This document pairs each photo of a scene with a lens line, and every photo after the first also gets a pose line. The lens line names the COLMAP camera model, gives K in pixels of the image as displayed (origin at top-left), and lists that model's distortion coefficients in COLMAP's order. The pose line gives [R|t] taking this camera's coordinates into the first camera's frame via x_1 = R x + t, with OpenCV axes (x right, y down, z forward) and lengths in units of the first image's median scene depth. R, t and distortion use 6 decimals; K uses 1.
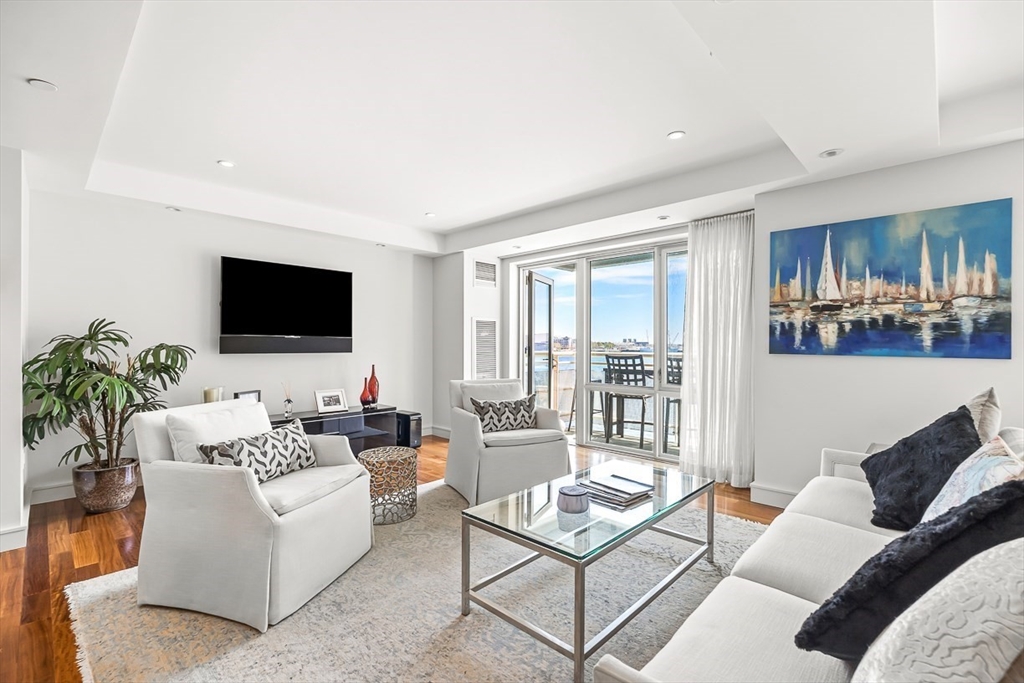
lens RADIAL K [[452.6, 0, 512.0], [0, 452.6, 341.5], [0, 0, 1]] dist [-0.001321, 0.000008]
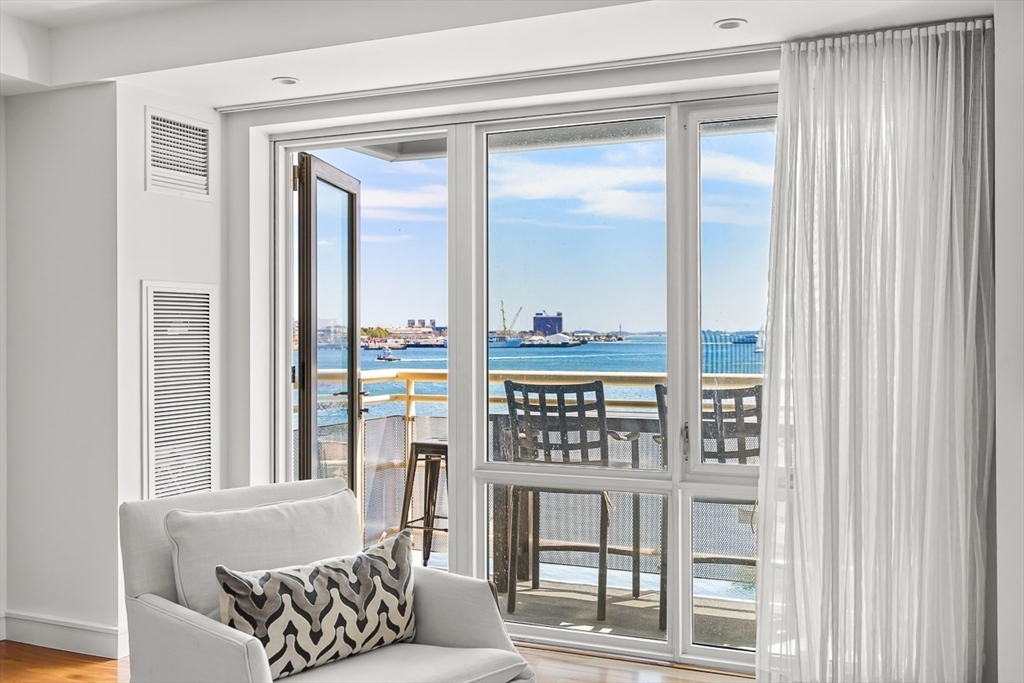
lens RADIAL K [[1009.9, 0, 510.2], [0, 1009.9, 323.1], [0, 0, 1]] dist [0.003262, 0.002629]
pose [[0.942774, -0.003254, 0.333417, -0.080520], [0.003745, 0.999993, -0.000832, -0.020133], [-0.333411, 0.002033, 0.942779, 0.201178]]
